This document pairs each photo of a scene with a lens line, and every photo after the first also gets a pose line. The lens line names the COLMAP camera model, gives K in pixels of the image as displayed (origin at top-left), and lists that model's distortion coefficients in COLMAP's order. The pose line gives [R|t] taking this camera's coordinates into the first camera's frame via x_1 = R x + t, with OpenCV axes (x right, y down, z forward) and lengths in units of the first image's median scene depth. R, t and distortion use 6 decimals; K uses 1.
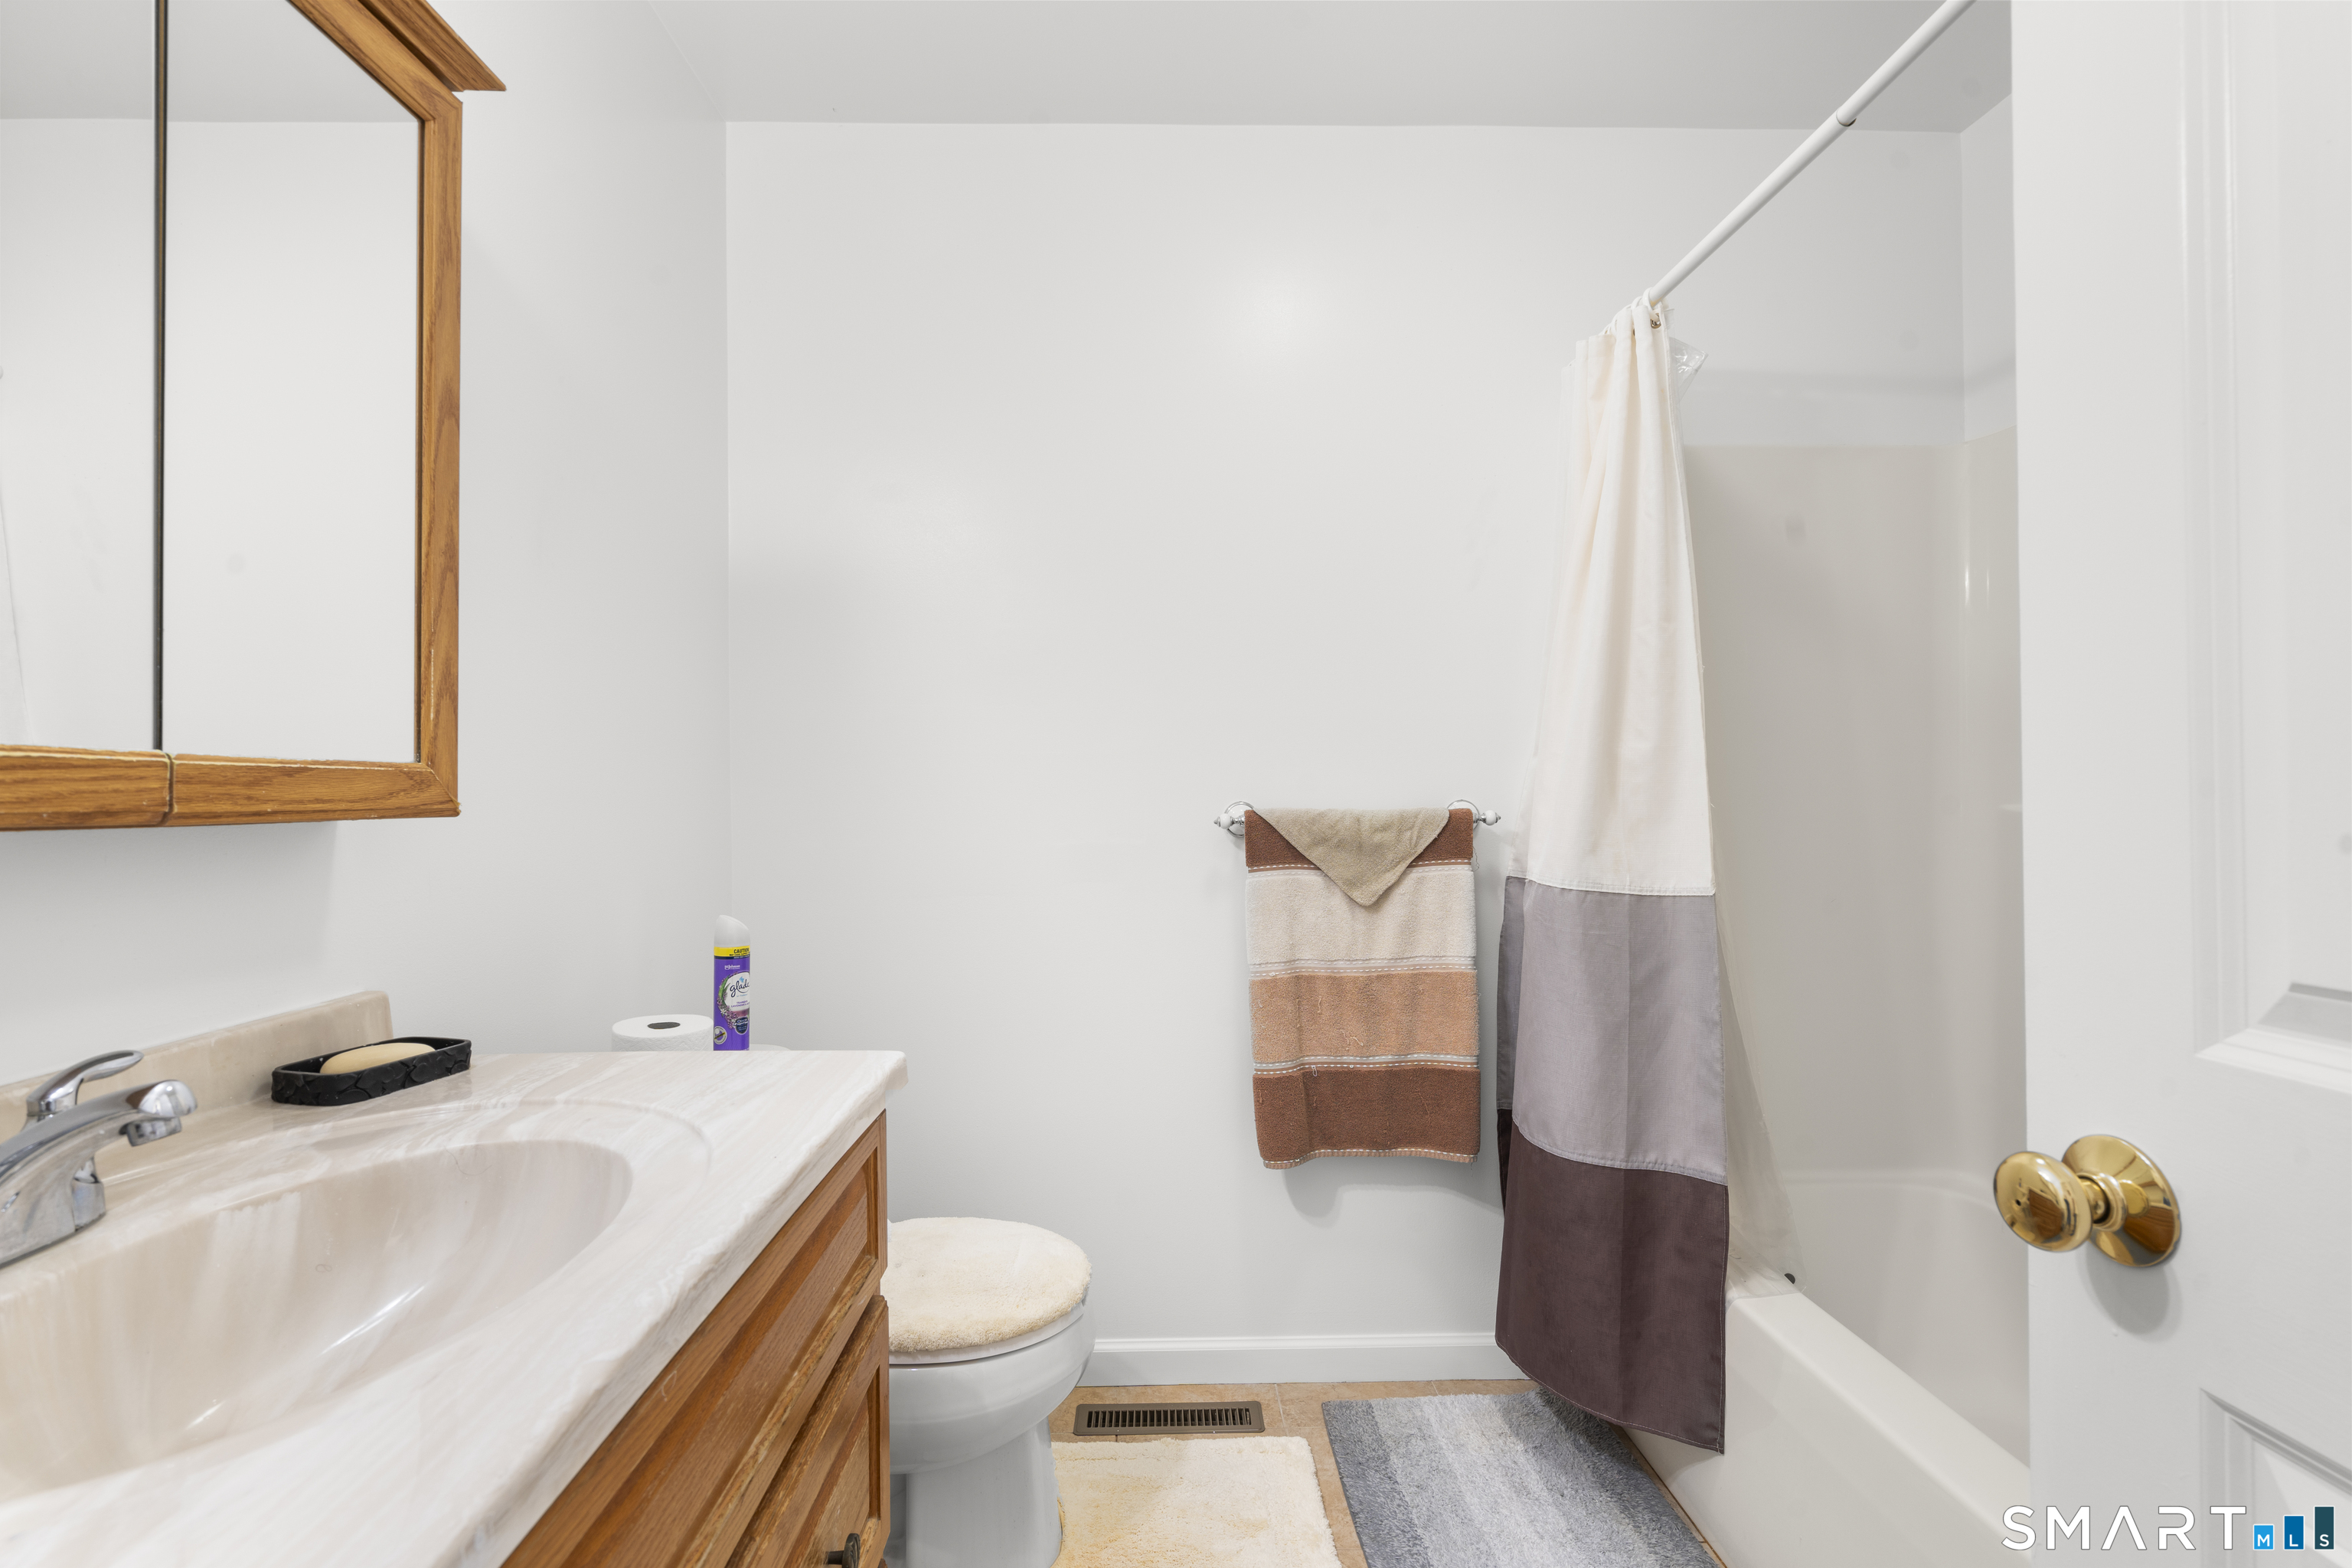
lens RADIAL K [[1053.1, 0, 1174.8], [0, 1053.1, 788.4], [0, 0, 1]] dist [-0.008509, 0.003727]
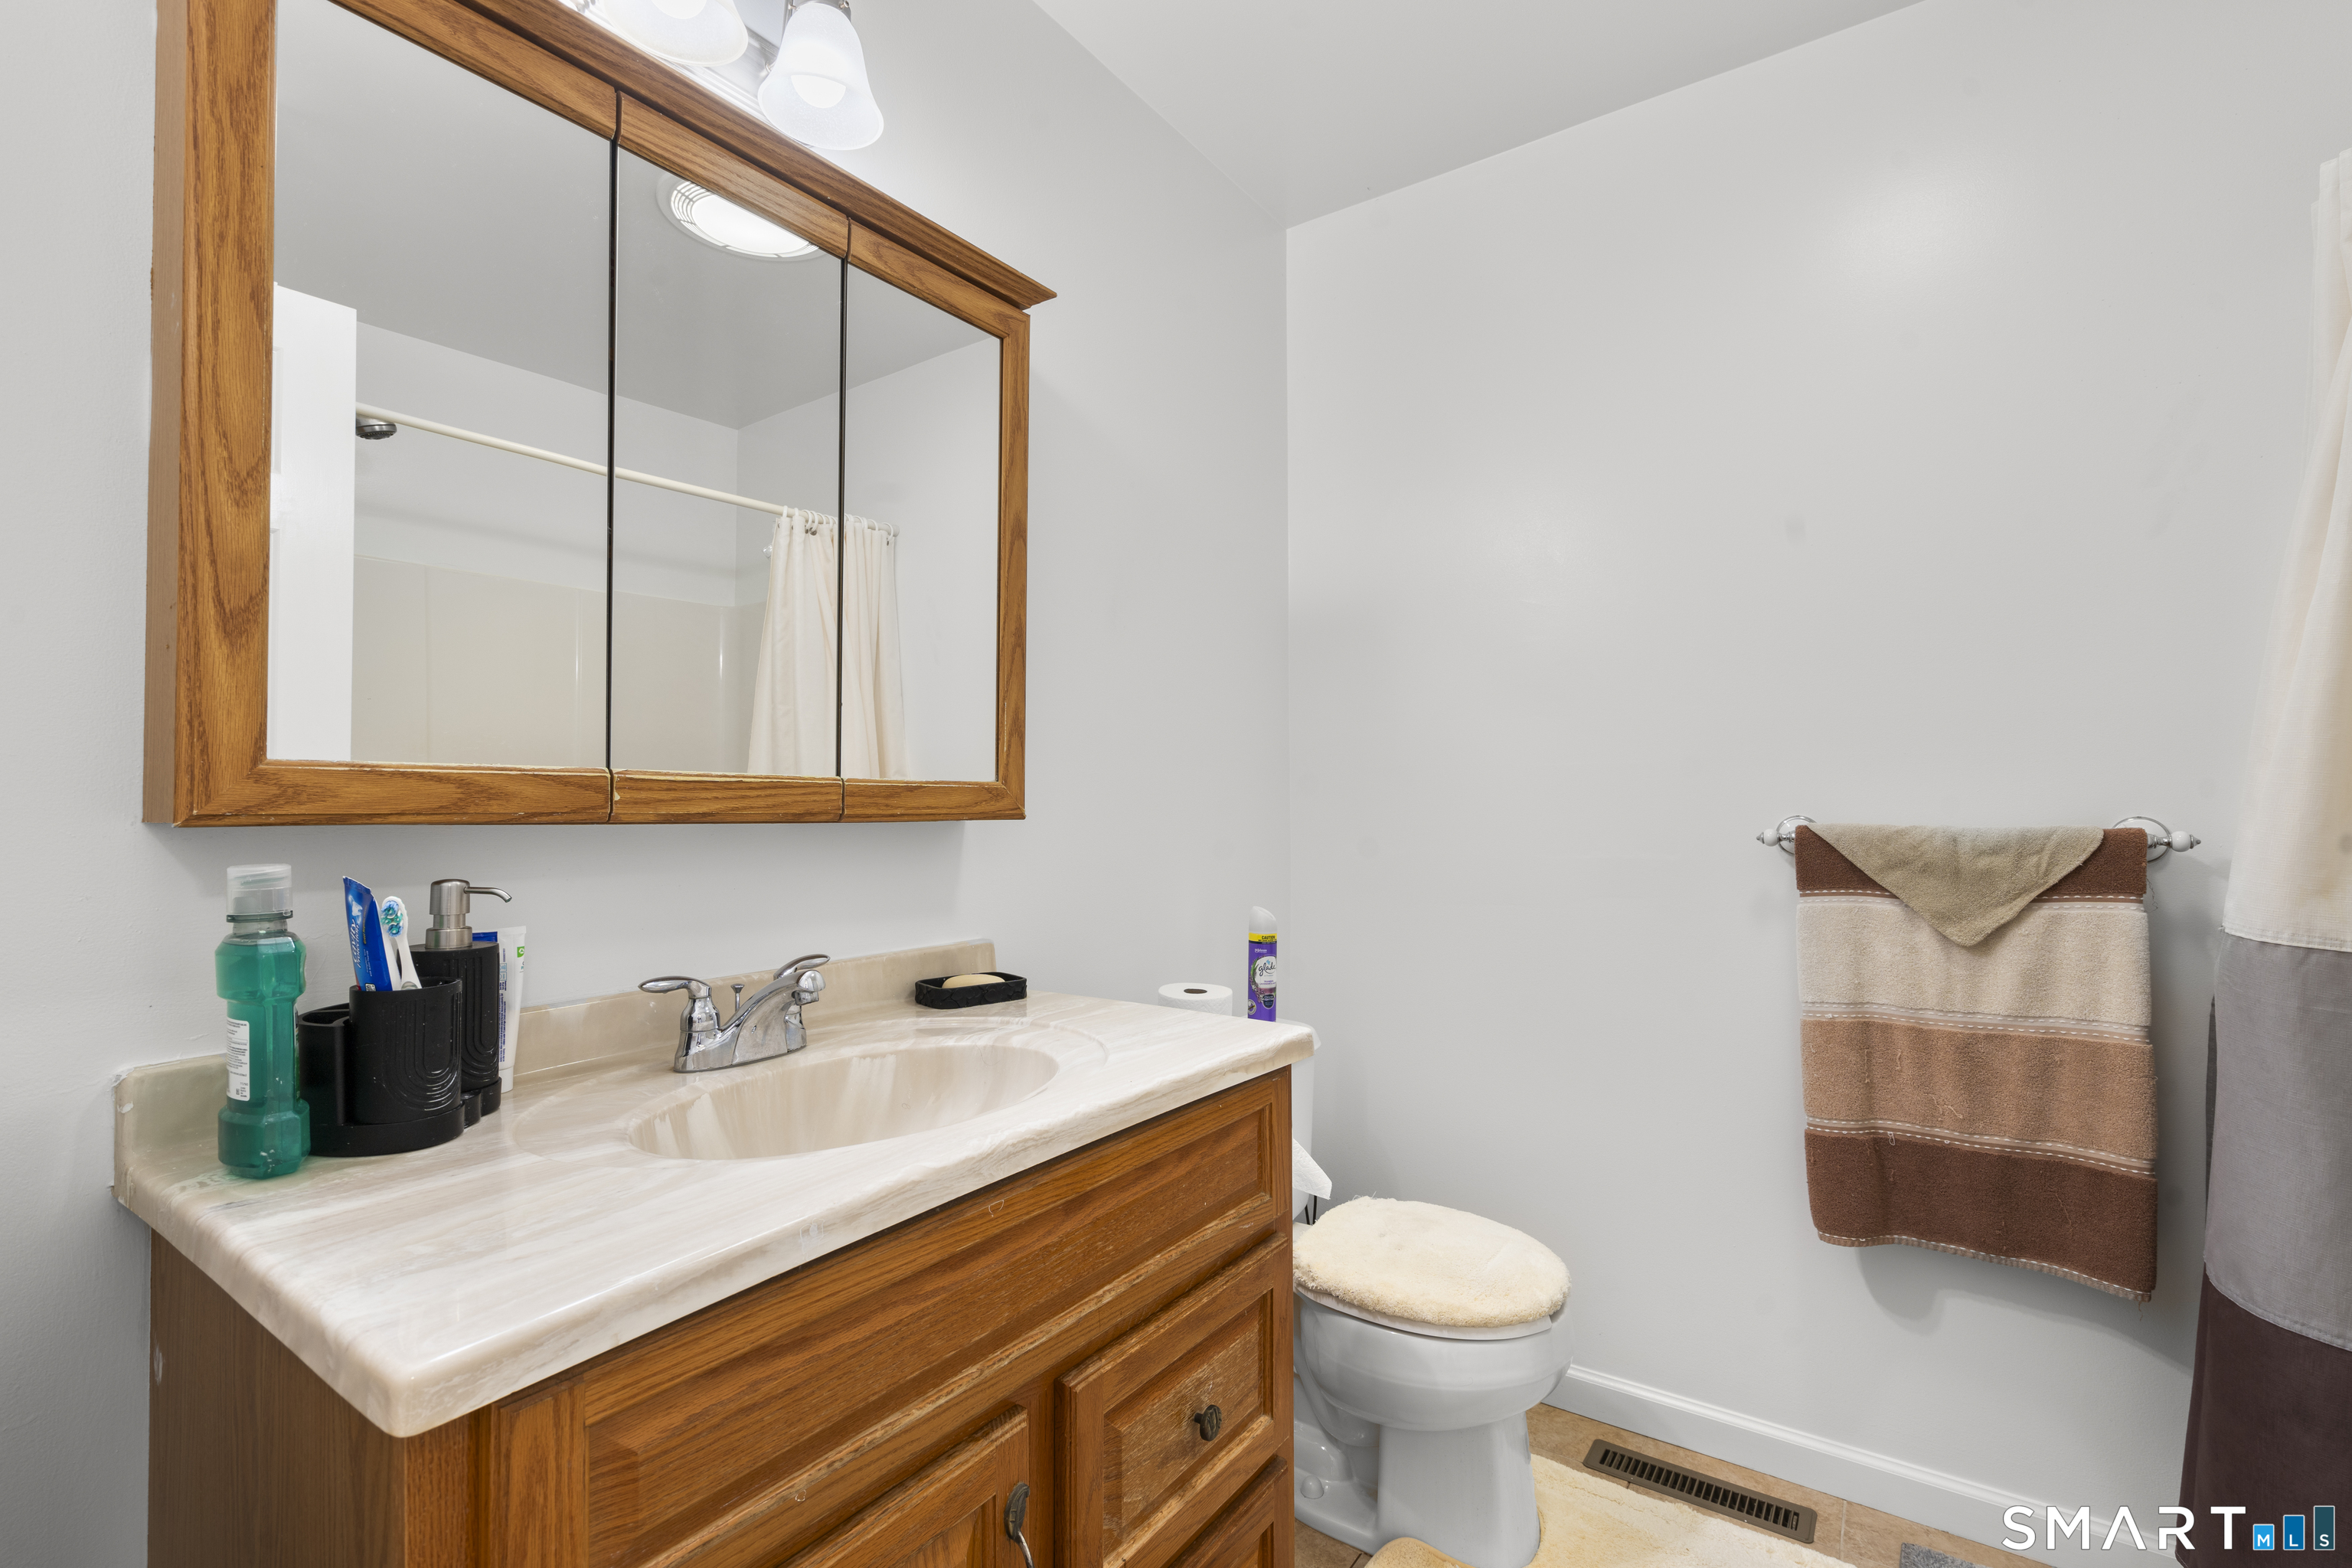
lens RADIAL K [[1053.1, 0, 1173.3], [0, 1053.1, 789.4], [0, 0, 1]] dist [-0.008509, 0.003727]
pose [[0.803997, -0.003899, -0.594621, 0.203974], [-0.001539, 0.999962, -0.008638, -0.001090], [0.594632, 0.007860, 0.803960, -0.013611]]
